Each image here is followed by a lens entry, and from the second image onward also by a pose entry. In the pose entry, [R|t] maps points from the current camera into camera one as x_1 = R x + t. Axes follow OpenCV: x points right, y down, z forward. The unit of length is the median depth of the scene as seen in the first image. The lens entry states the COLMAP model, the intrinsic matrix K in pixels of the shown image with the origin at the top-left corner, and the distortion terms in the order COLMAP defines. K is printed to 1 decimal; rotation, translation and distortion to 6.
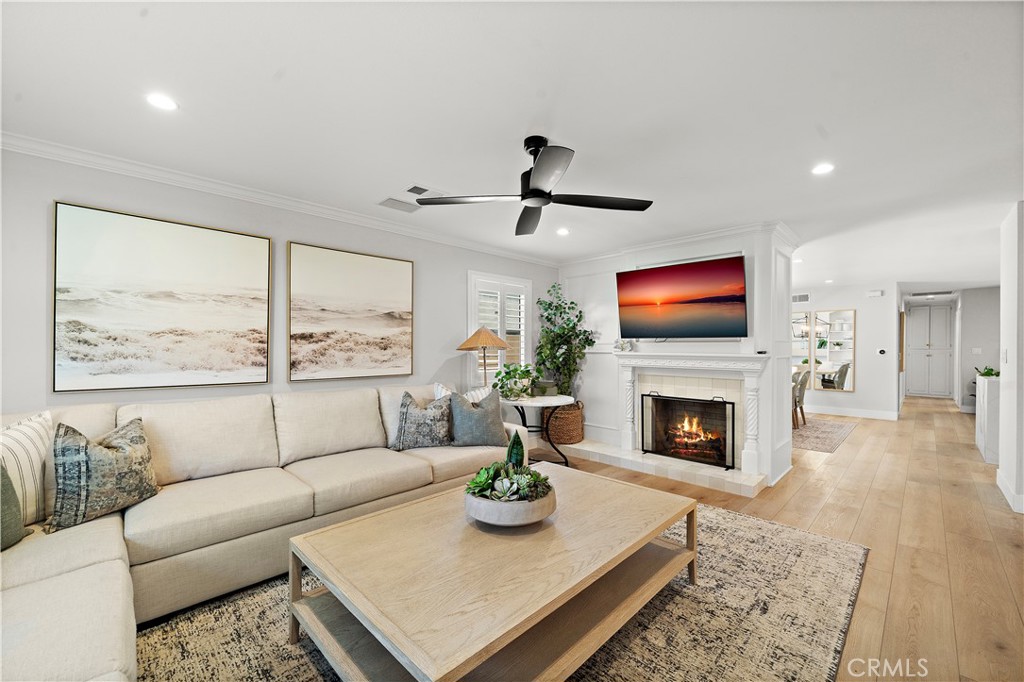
lens RADIAL K [[421.7, 0, 507.8], [0, 421.7, 349.4], [0, 0, 1]] dist [-0.004194, 0.000584]
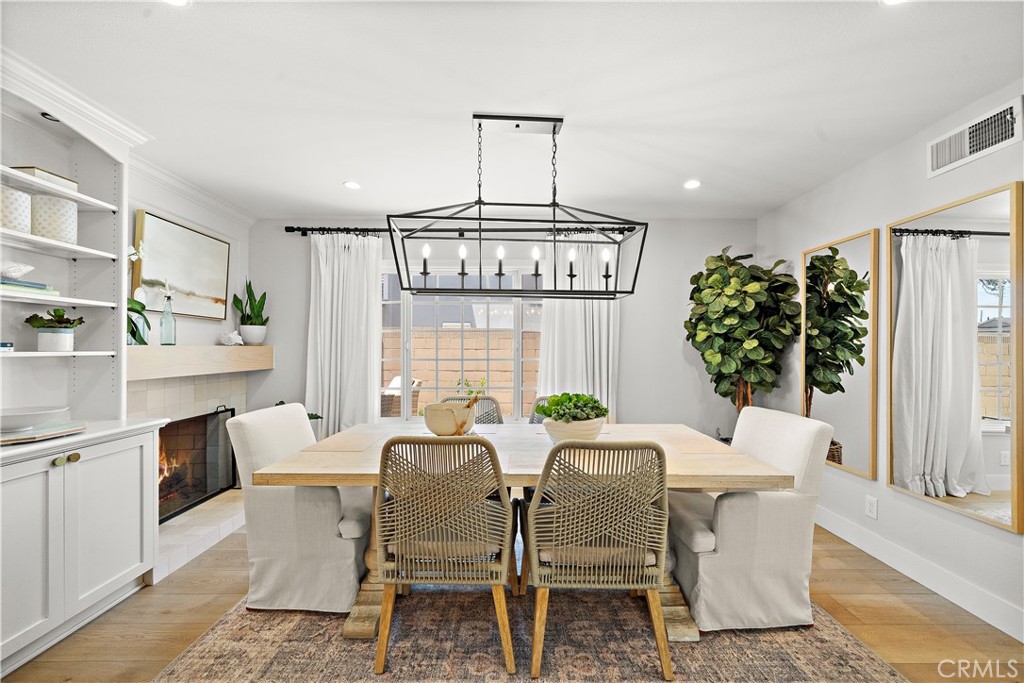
lens RADIAL K [[421.7, 0, 529.4], [0, 421.7, 346.8], [0, 0, 1]] dist [-0.004194, 0.000584]
pose [[0.699048, -0.003745, -0.715065, 1.364133], [-0.006846, 0.999905, -0.011930, 0.004817], [0.715042, 0.013235, 0.698956, 1.298516]]
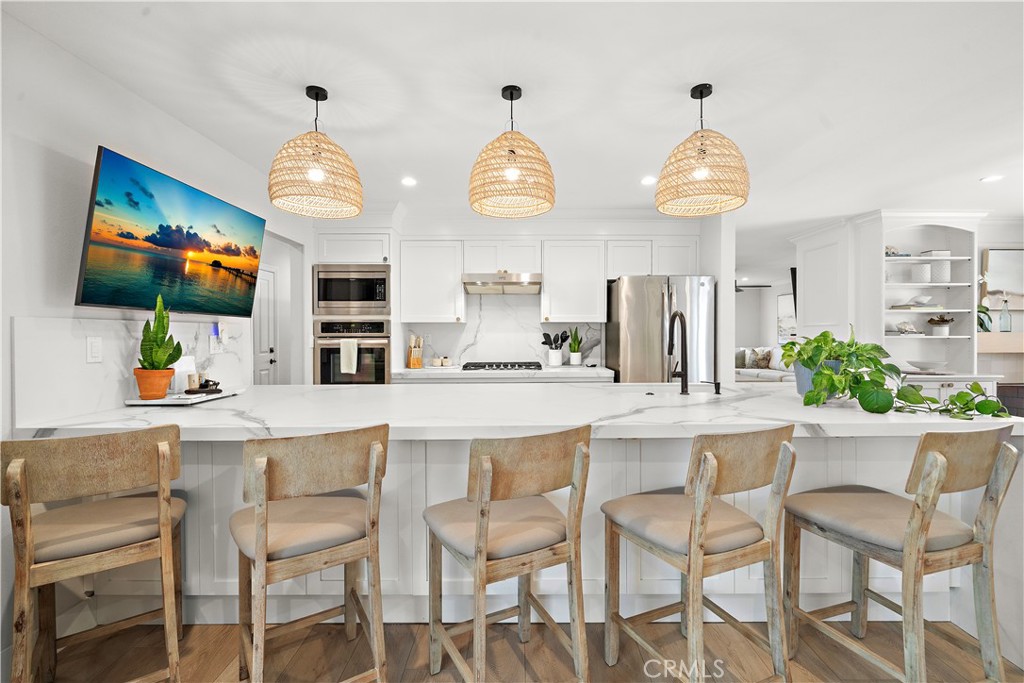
lens RADIAL K [[455.2, 0, 507.6], [0, 455.2, 337.3], [0, 0, 1]] dist [-0.000460, 0.000523]
pose [[-0.719085, 0.004230, -0.694909, 2.091152], [-0.002653, 0.999957, 0.008832, 0.005071], [0.694917, 0.008194, -0.719043, 1.308265]]
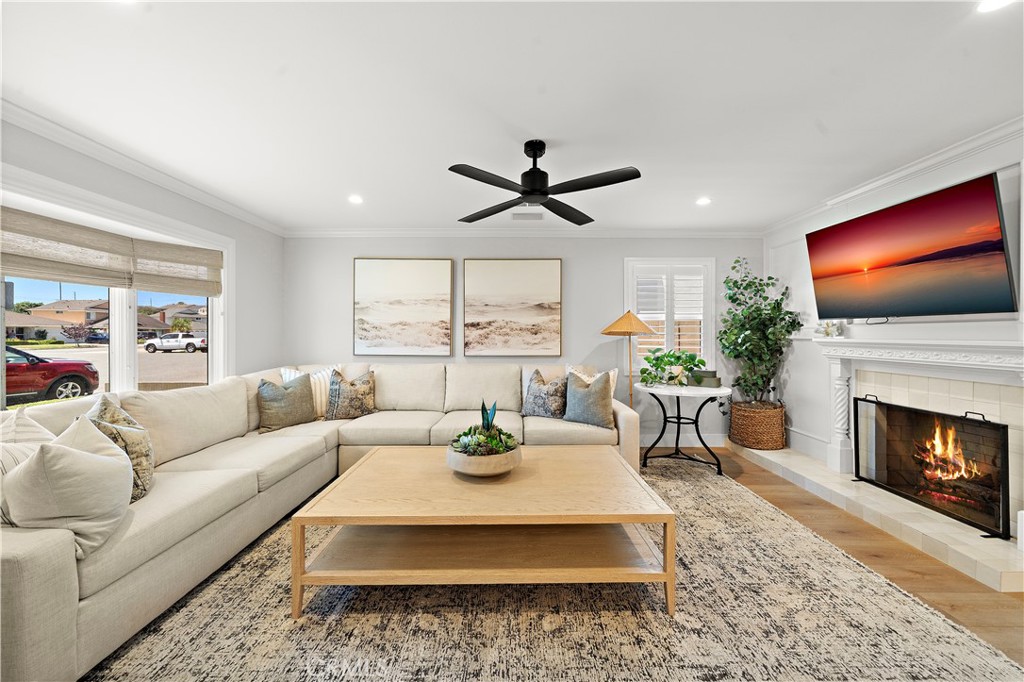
lens RADIAL K [[394.4, 0, 502.1], [0, 394.4, 334.2], [0, 0, 1]] dist [-0.006772, 0.000433]
pose [[0.698910, -0.001216, -0.715208, 0.450056], [-0.004066, 0.999976, -0.005674, 0.006855], [0.715198, 0.006874, 0.698888, 0.128644]]
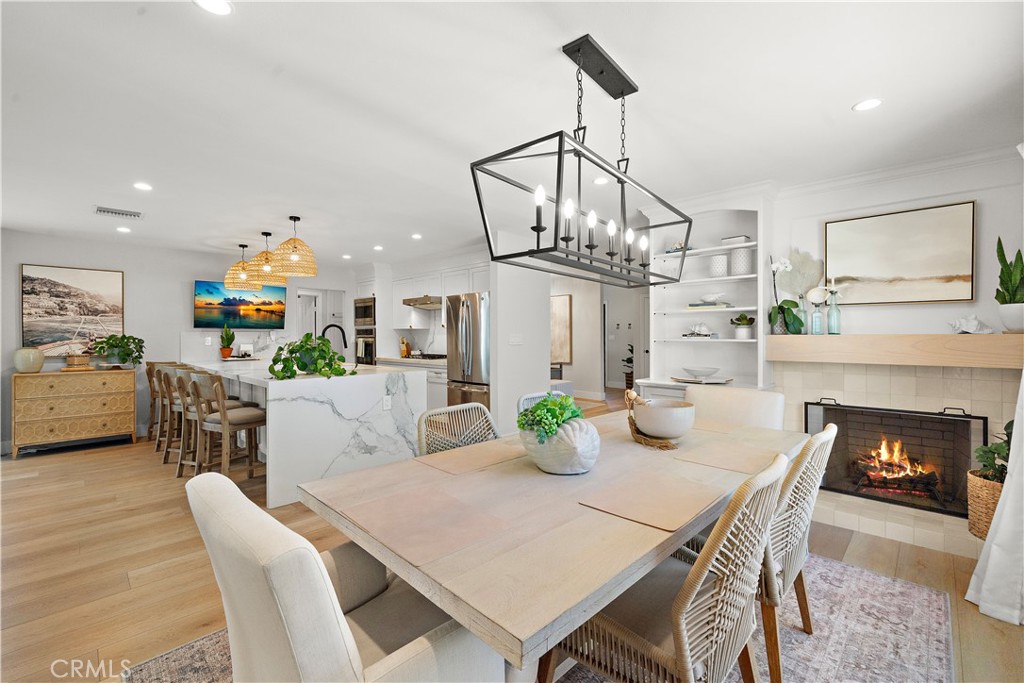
lens RADIAL K [[421.7, 0, 516.9], [0, 421.7, 336.3], [0, 0, 1]] dist [-0.004194, 0.000584]
pose [[-0.999963, 0.000665, -0.008537, 1.086228], [0.000603, 0.999974, 0.007239, -0.002968], [0.008542, 0.007233, -0.999937, 2.047753]]
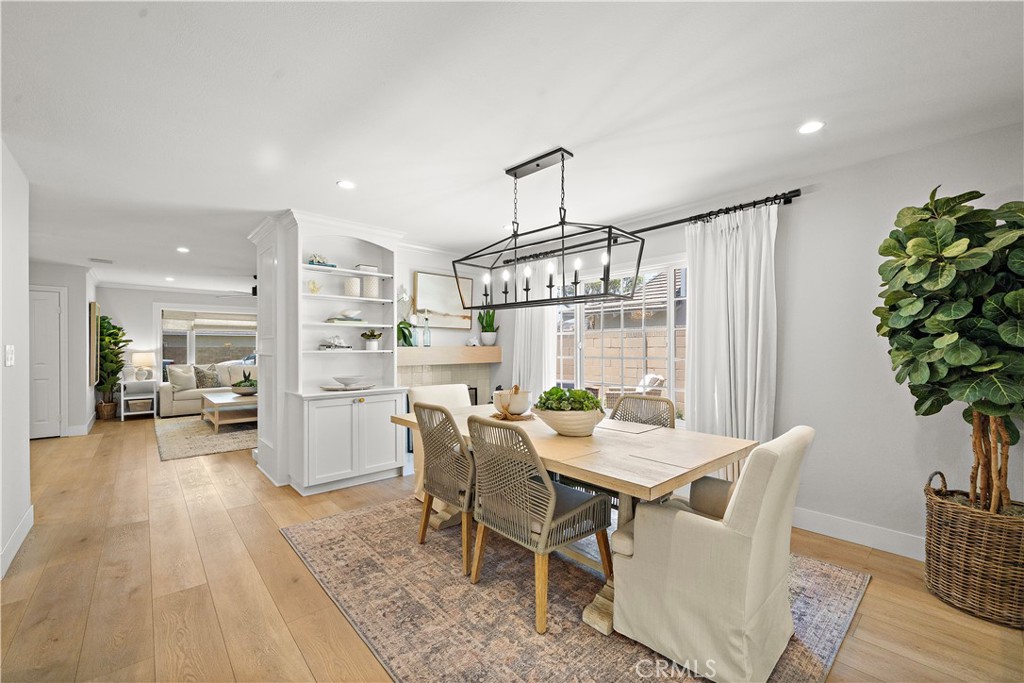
lens RADIAL K [[421.7, 0, 506.4], [0, 421.7, 348.4], [0, 0, 1]] dist [-0.004194, 0.000584]
pose [[-0.077054, 0.003926, -0.997019, 1.606490], [-0.004110, 0.999982, 0.004255, -0.001387], [0.997018, 0.004426, -0.077037, 1.634530]]
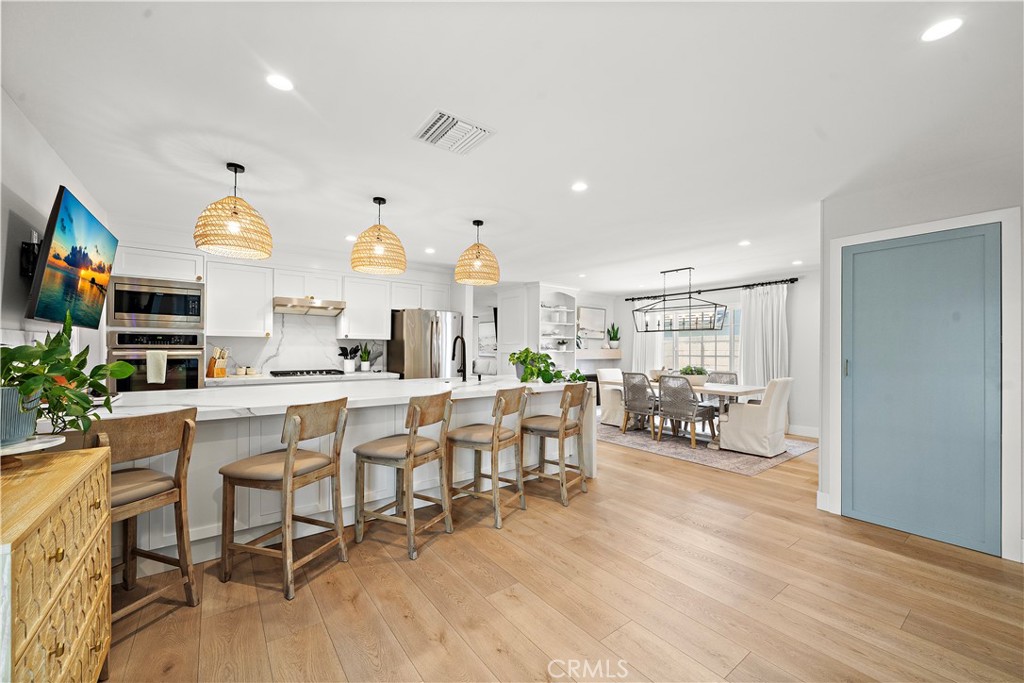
lens RADIAL K [[394.4, 0, 508.8], [0, 394.4, 349.5], [0, 0, 1]] dist [-0.006772, 0.000433]
pose [[-0.165662, -0.002582, -0.986179, 2.382859], [-0.012292, 0.999924, -0.000553, 0.006908], [0.986106, 0.012030, -0.165681, 1.300966]]
